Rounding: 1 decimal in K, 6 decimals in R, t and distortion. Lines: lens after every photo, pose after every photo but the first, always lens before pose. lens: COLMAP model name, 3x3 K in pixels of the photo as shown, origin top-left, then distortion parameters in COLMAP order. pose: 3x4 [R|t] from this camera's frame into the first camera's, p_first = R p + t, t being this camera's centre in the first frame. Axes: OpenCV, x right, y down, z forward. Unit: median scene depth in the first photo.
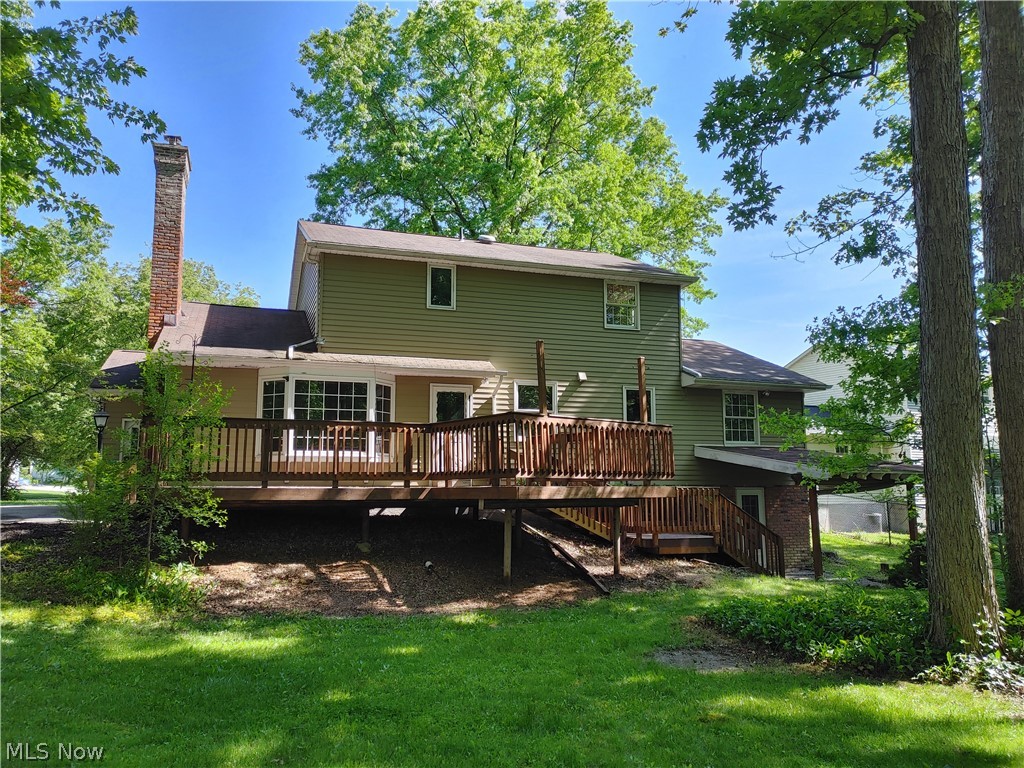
lens RADIAL K [[802.0, 0, 512.0], [0, 802.0, 384.0], [0, 0, 1]] dist [0.046082, -0.000518]
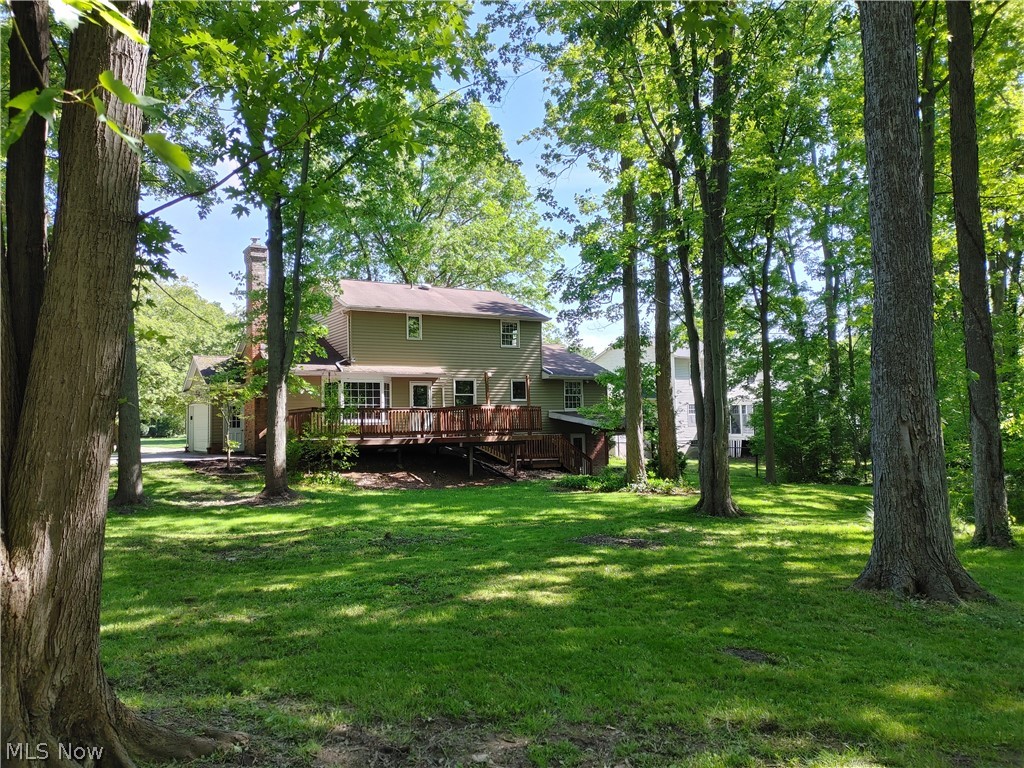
lens RADIAL K [[802.0, 0, 512.0], [0, 802.0, 384.0], [0, 0, 1]] dist [0.046082, -0.000518]
pose [[0.980603, -0.005517, 0.195929, -0.232875], [-0.007929, 0.997669, 0.067774, -0.120230], [-0.195846, -0.068013, 0.978273, -0.840148]]
